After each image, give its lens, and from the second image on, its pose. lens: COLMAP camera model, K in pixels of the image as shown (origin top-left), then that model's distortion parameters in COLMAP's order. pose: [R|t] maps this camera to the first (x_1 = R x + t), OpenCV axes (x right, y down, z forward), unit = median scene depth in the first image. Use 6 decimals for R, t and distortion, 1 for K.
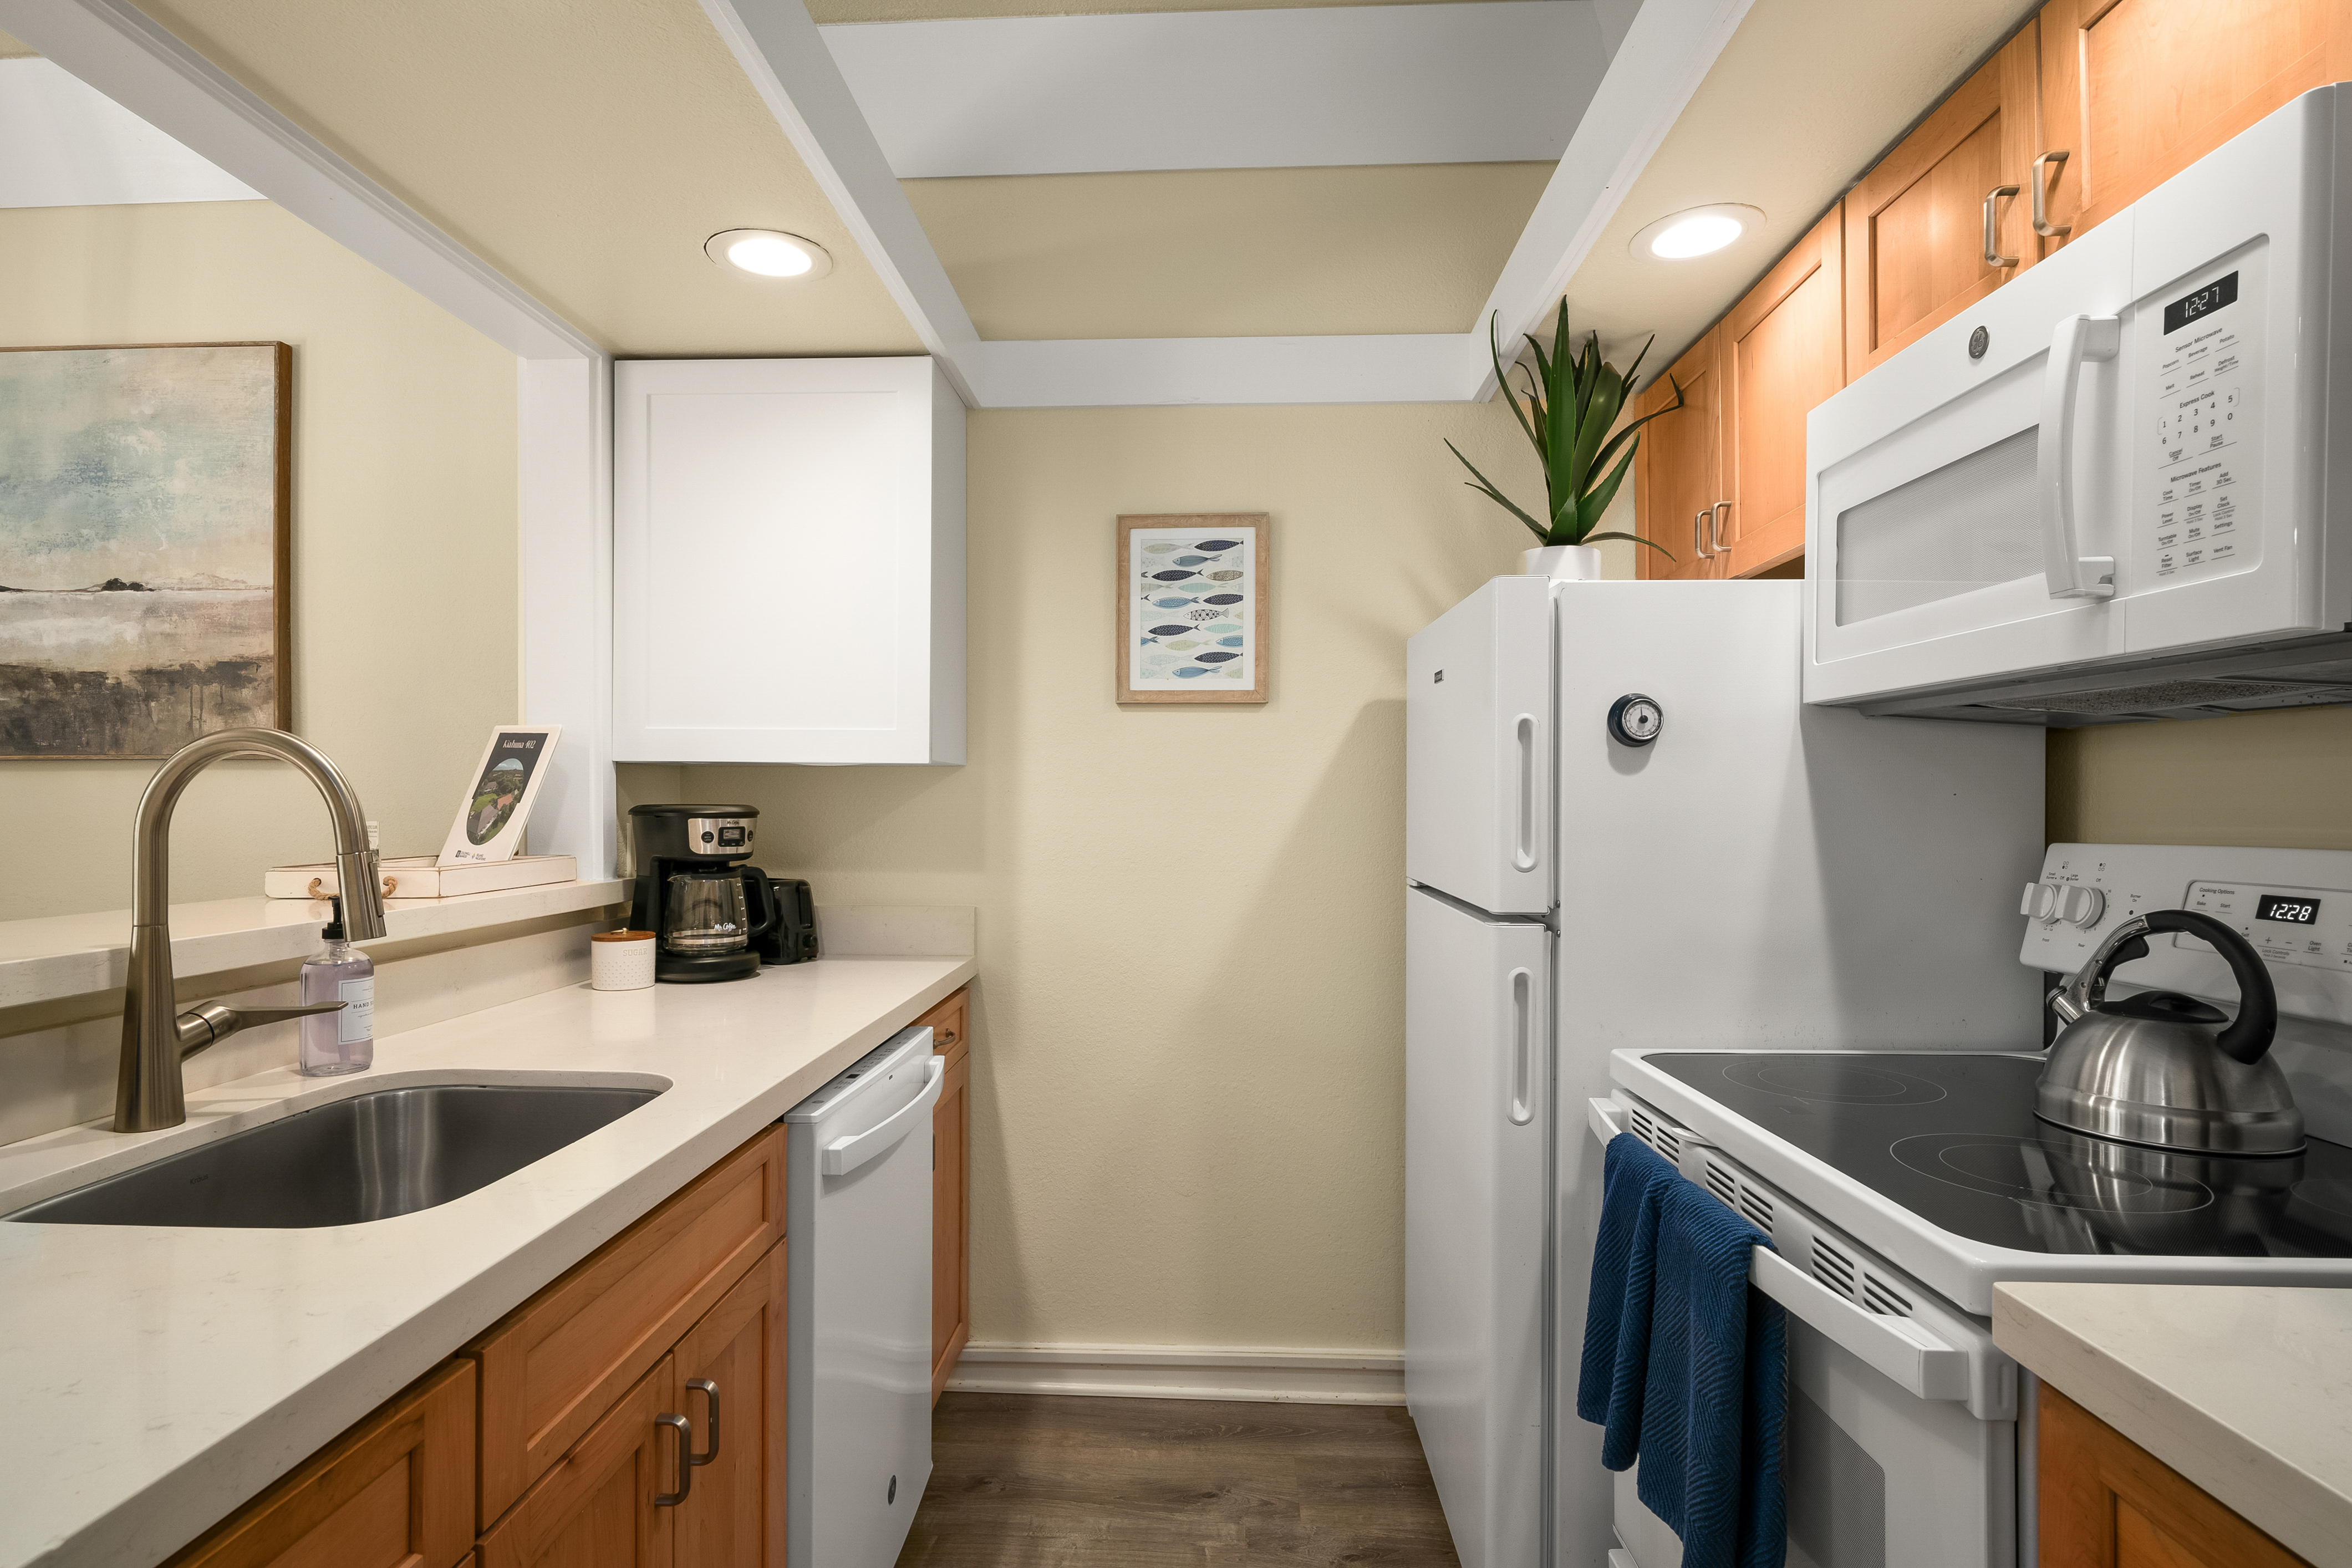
lens RADIAL K [[1202.5, 0, 1163.0], [0, 1202.5, 798.1], [0, 0, 1]] dist [-0.000123, -0.002161]
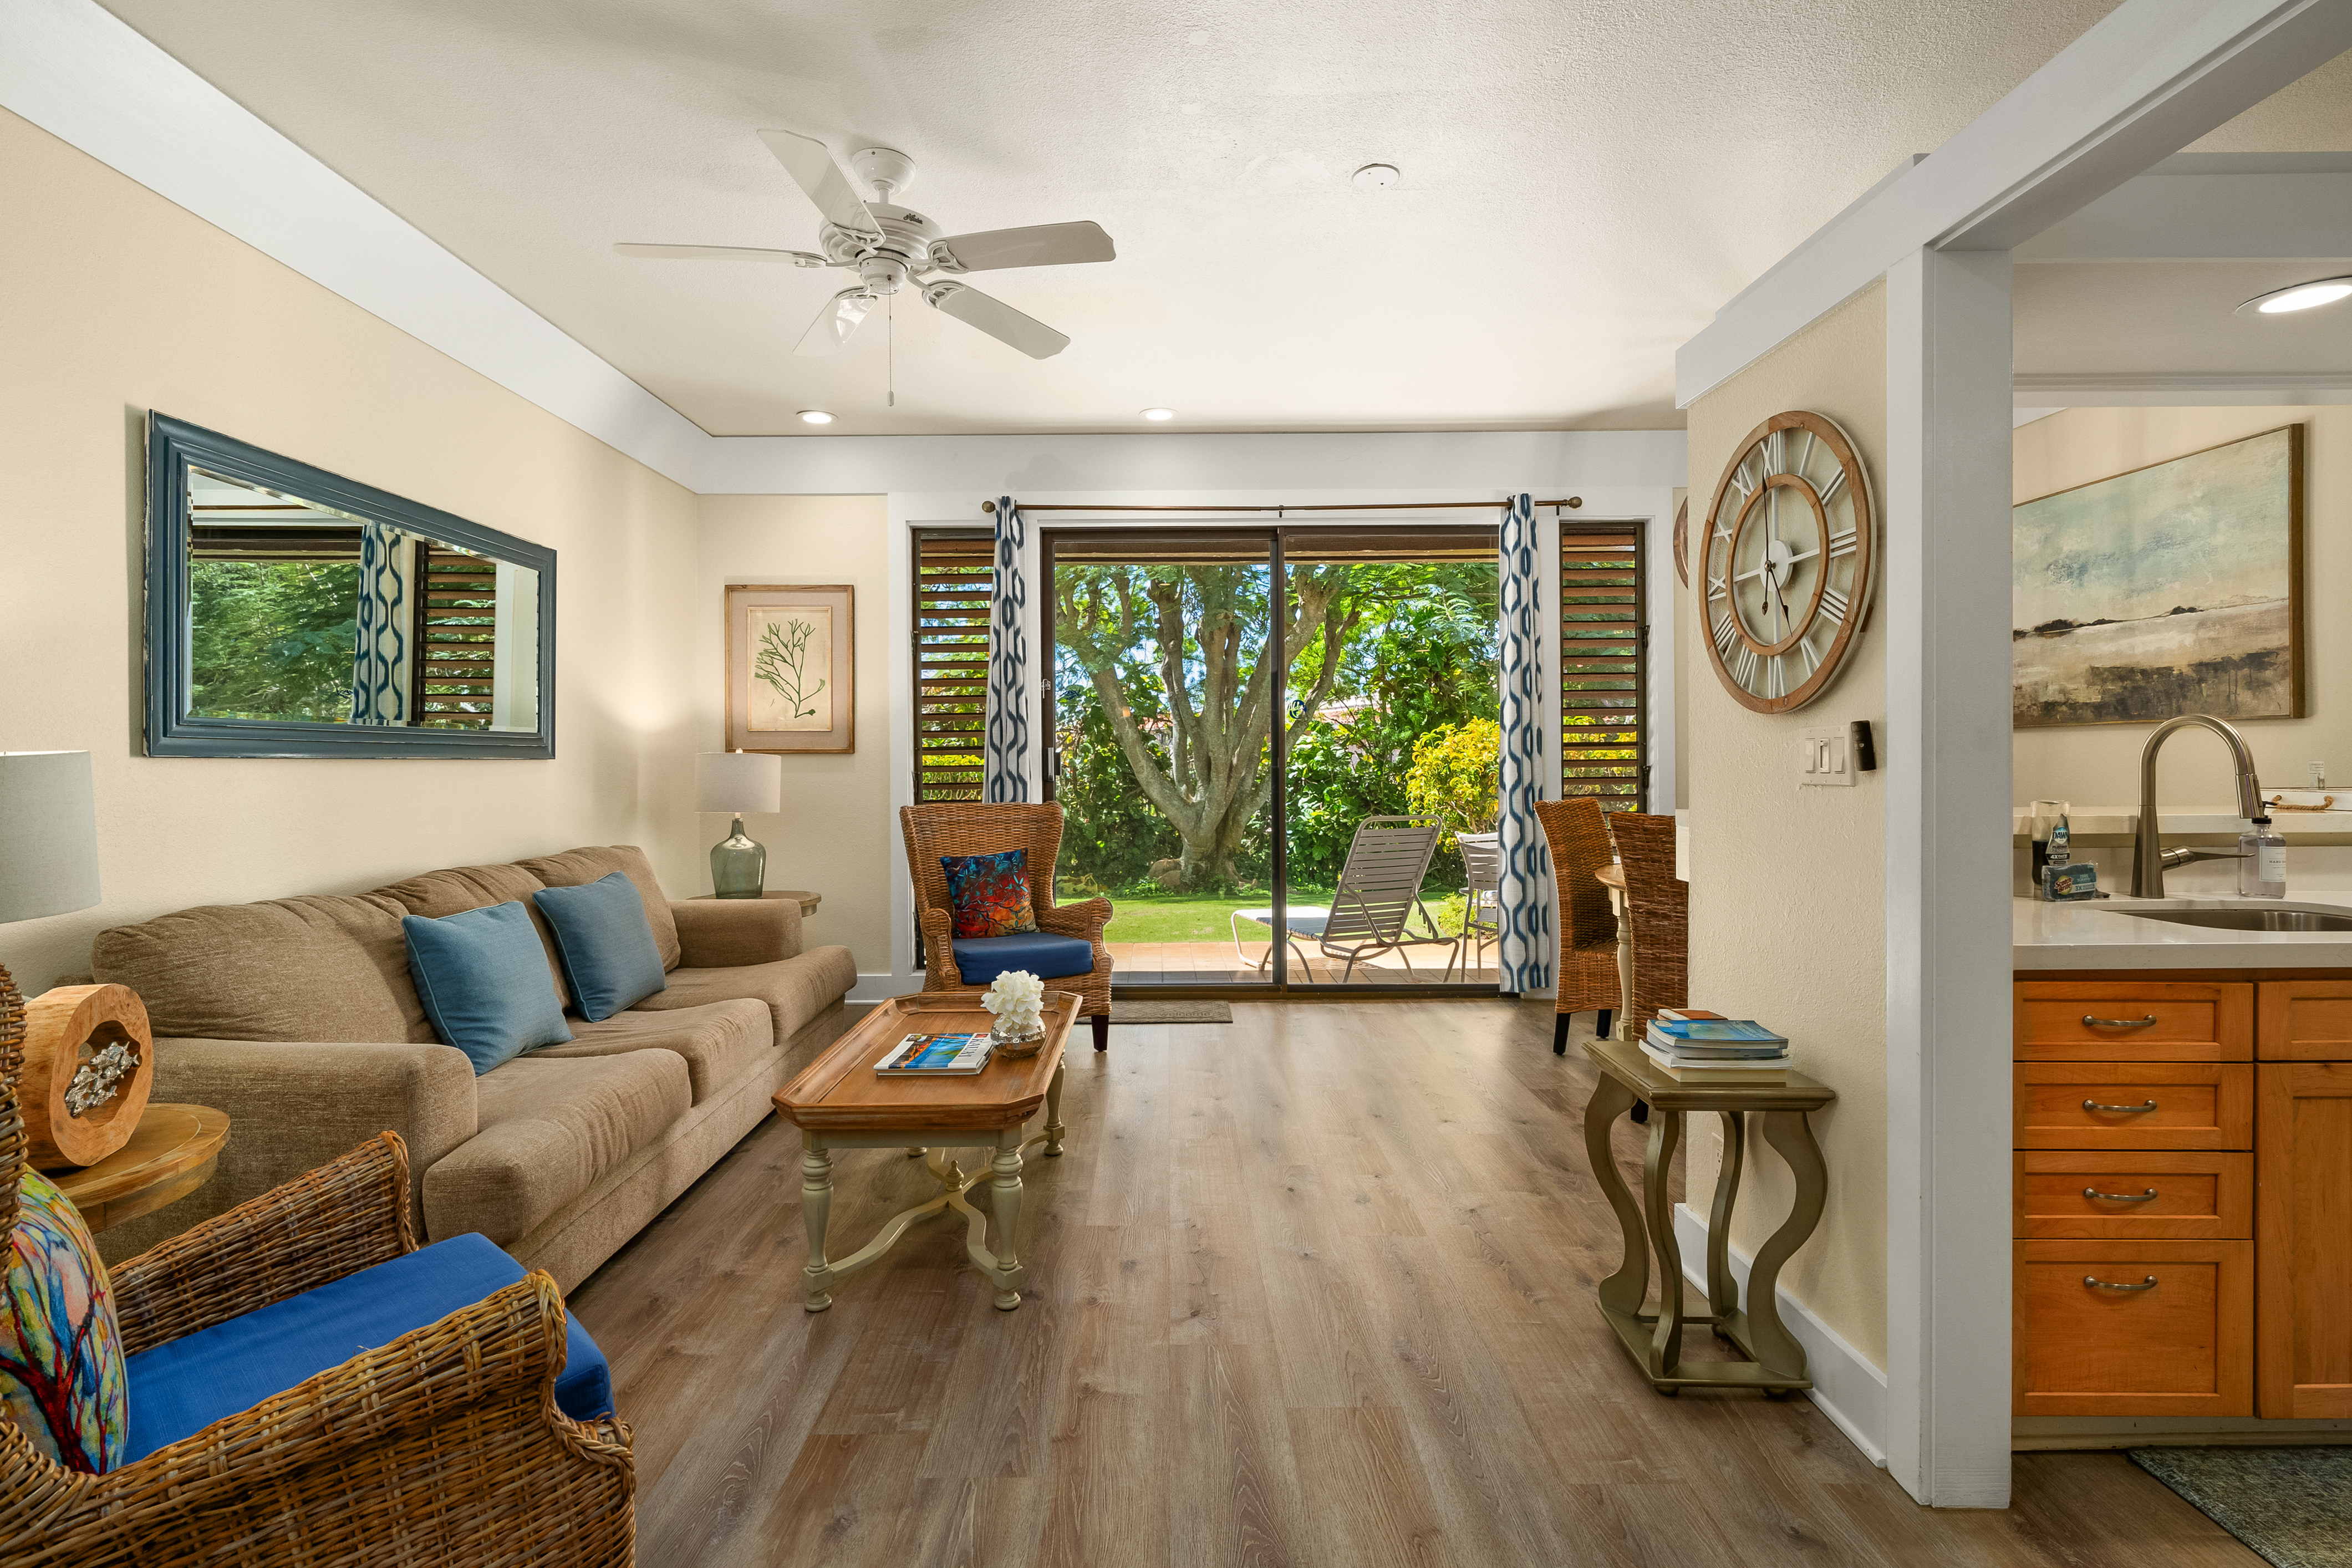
lens RADIAL K [[1094.5, 0, 1122.2], [0, 1094.5, 767.1], [0, 0, 1]] dist [-0.064848, 0.021375]
pose [[0.023264, 0.011289, -0.999666, 0.483372], [0.010248, 0.999881, 0.011530, -0.003026], [0.999677, -0.010513, 0.023146, -0.430920]]
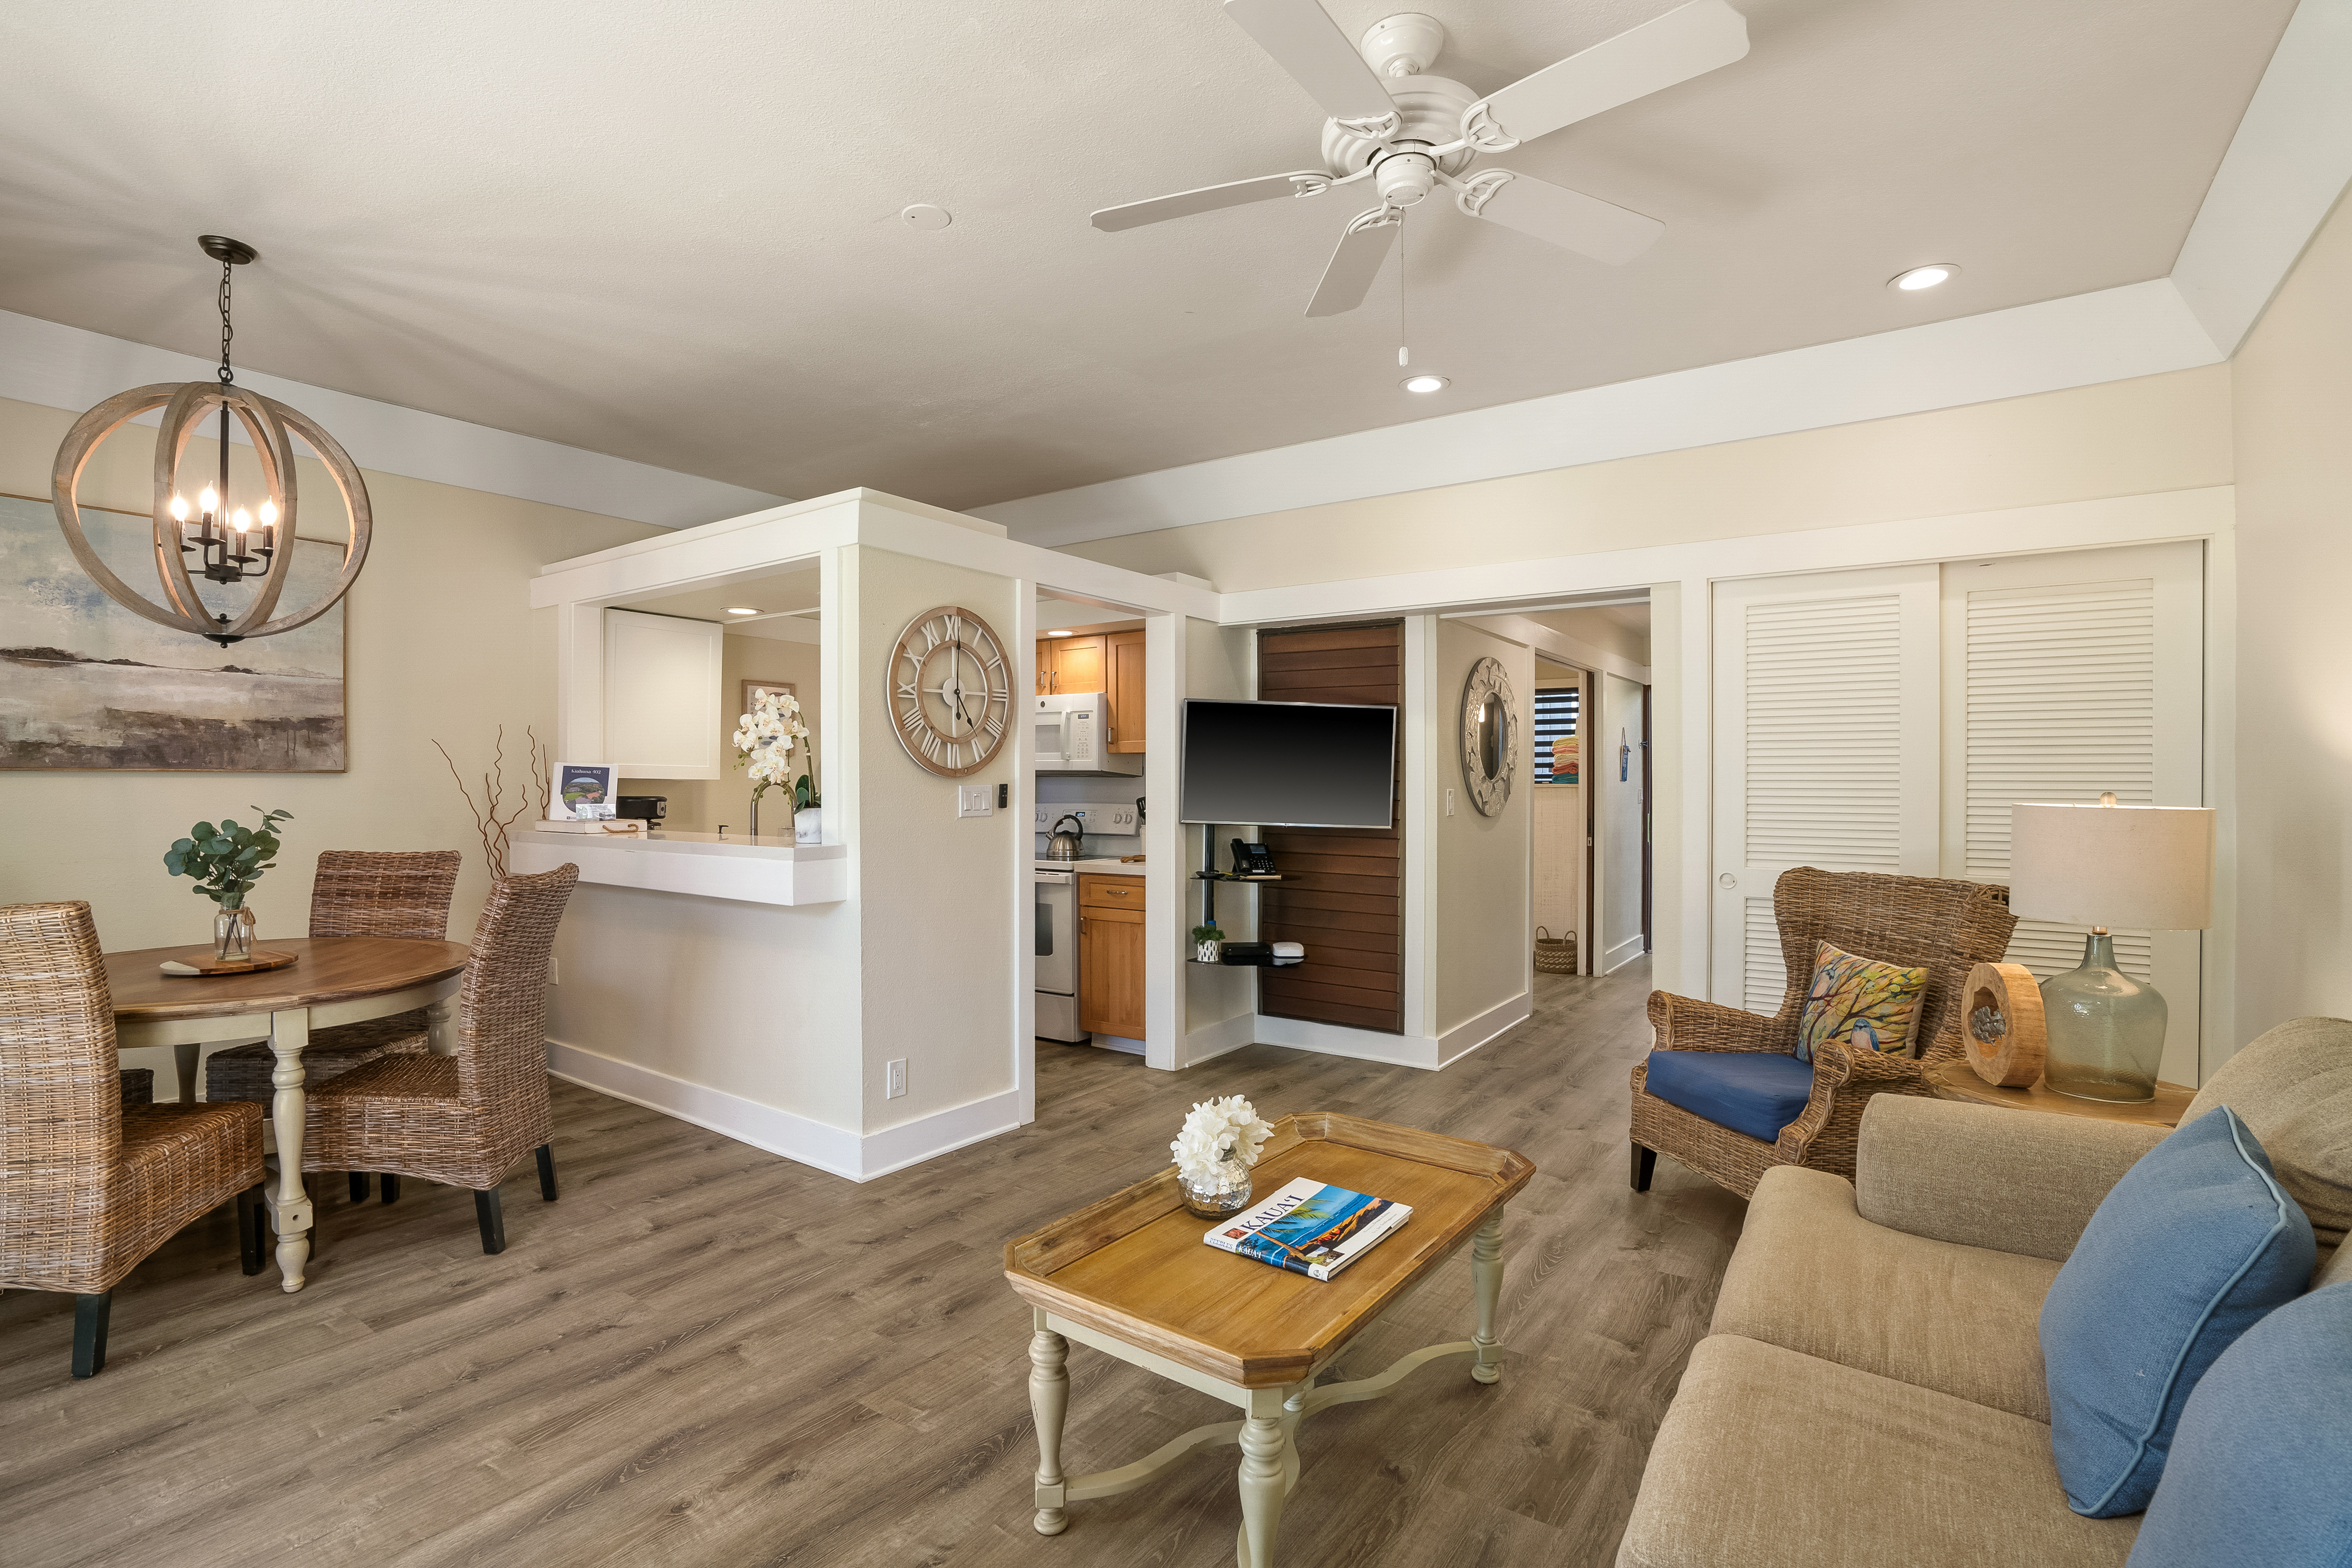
lens RADIAL K [[1094.5, 0, 1157.6], [0, 1094.5, 788.9], [0, 0, 1]] dist [-0.064848, 0.021375]
pose [[0.533601, -0.001524, 0.845735, -1.495447], [-0.004713, 0.999977, 0.004775, -0.022363], [-0.845723, -0.006534, 0.533581, -0.939269]]
